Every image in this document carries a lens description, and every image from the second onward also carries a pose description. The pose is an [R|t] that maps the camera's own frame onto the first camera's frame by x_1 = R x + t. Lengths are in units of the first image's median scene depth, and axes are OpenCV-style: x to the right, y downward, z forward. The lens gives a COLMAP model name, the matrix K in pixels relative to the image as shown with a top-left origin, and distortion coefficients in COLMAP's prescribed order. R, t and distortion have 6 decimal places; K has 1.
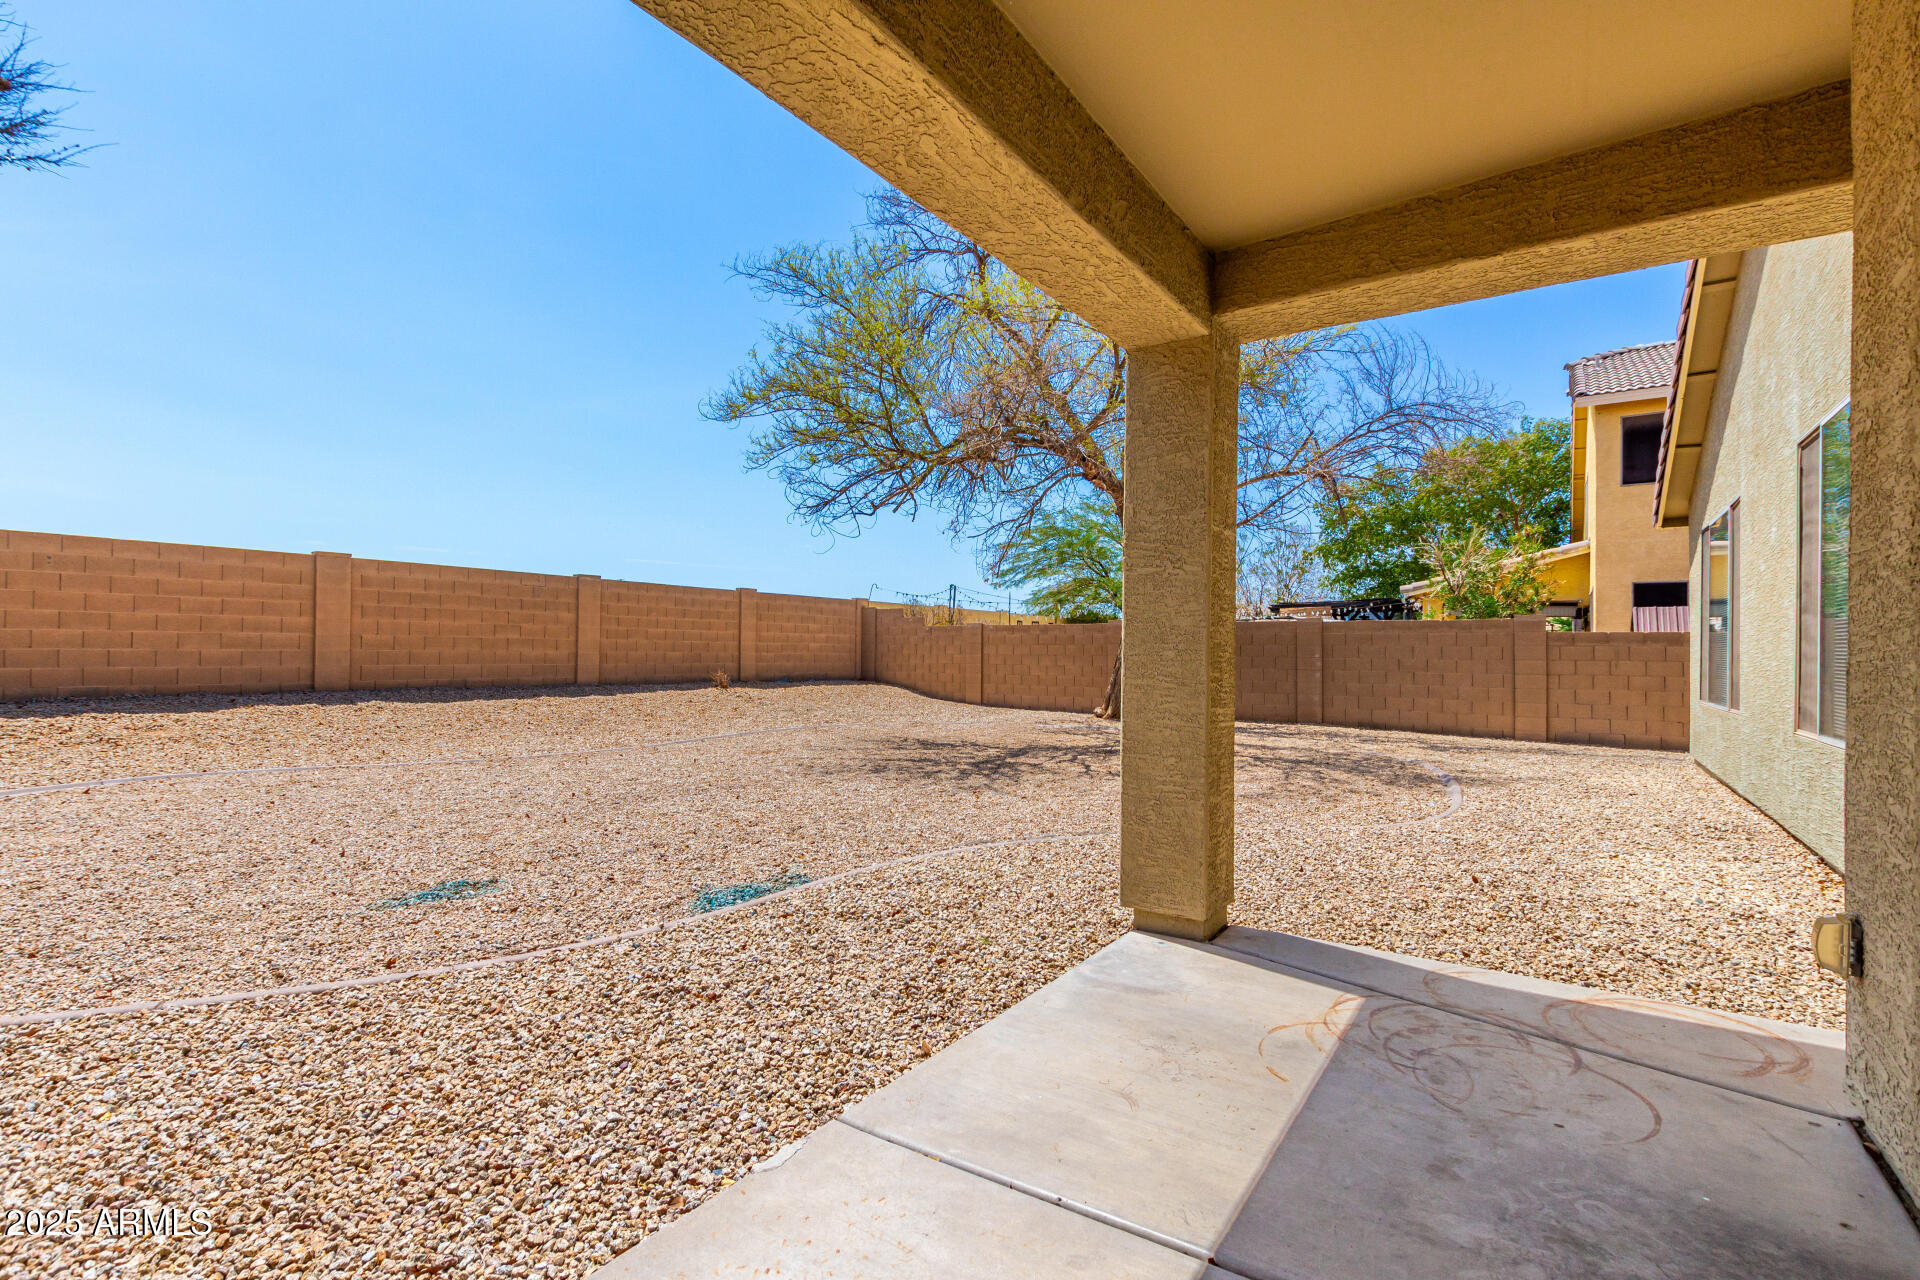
lens RADIAL K [[893.8, 0, 959.0], [0, 893.8, 650.8], [0, 0, 1]] dist [0.002326, -0.000048]
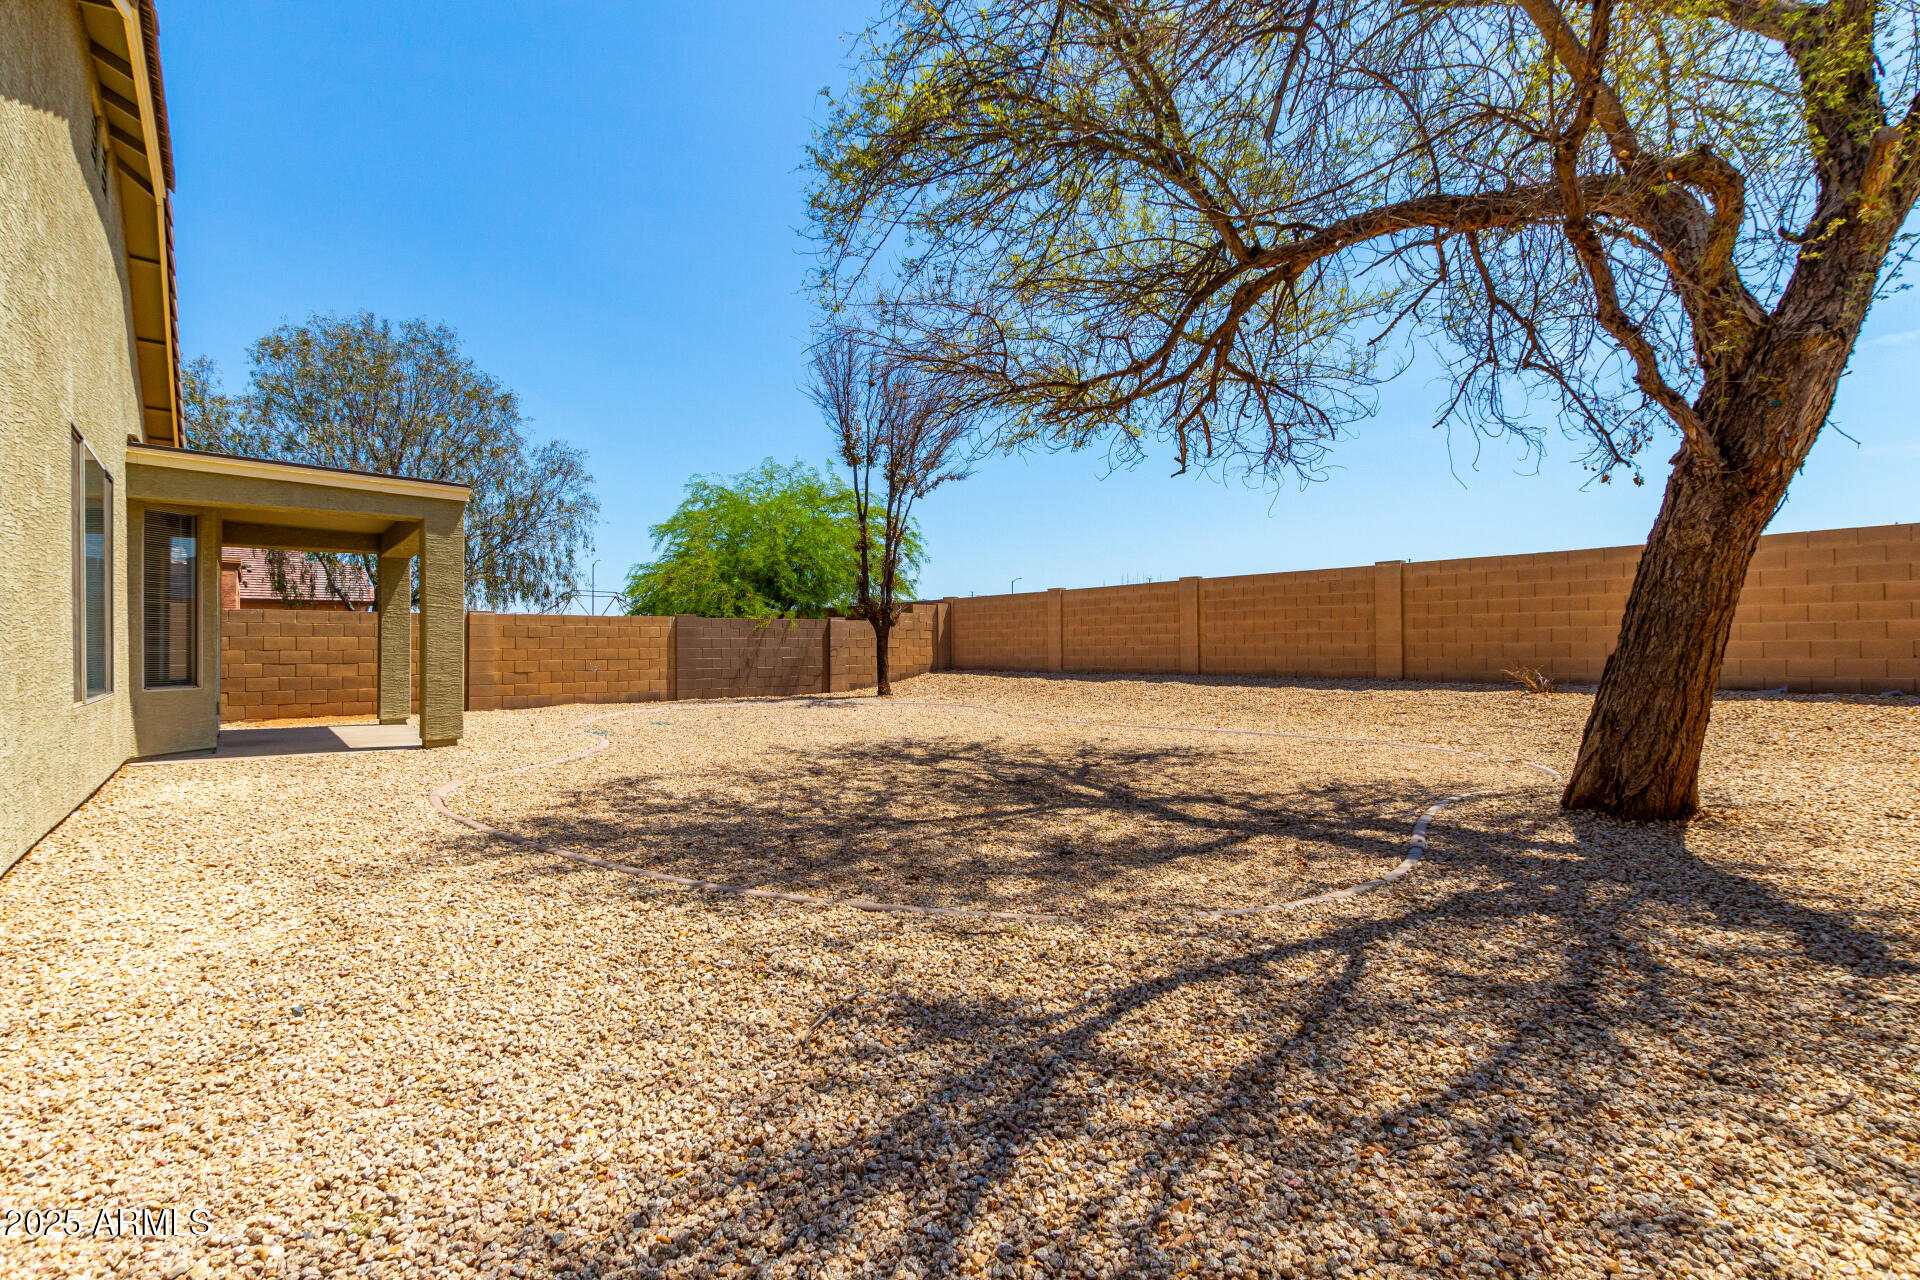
lens RADIAL K [[893.8, 0, 959.0], [0, 893.8, 650.8], [0, 0, 1]] dist [0.002326, -0.000048]
pose [[-0.289357, -0.002250, -0.957218, 0.698849], [0.010107, 0.999934, -0.005405, 0.010114], [0.957168, -0.011238, -0.289316, 0.976571]]
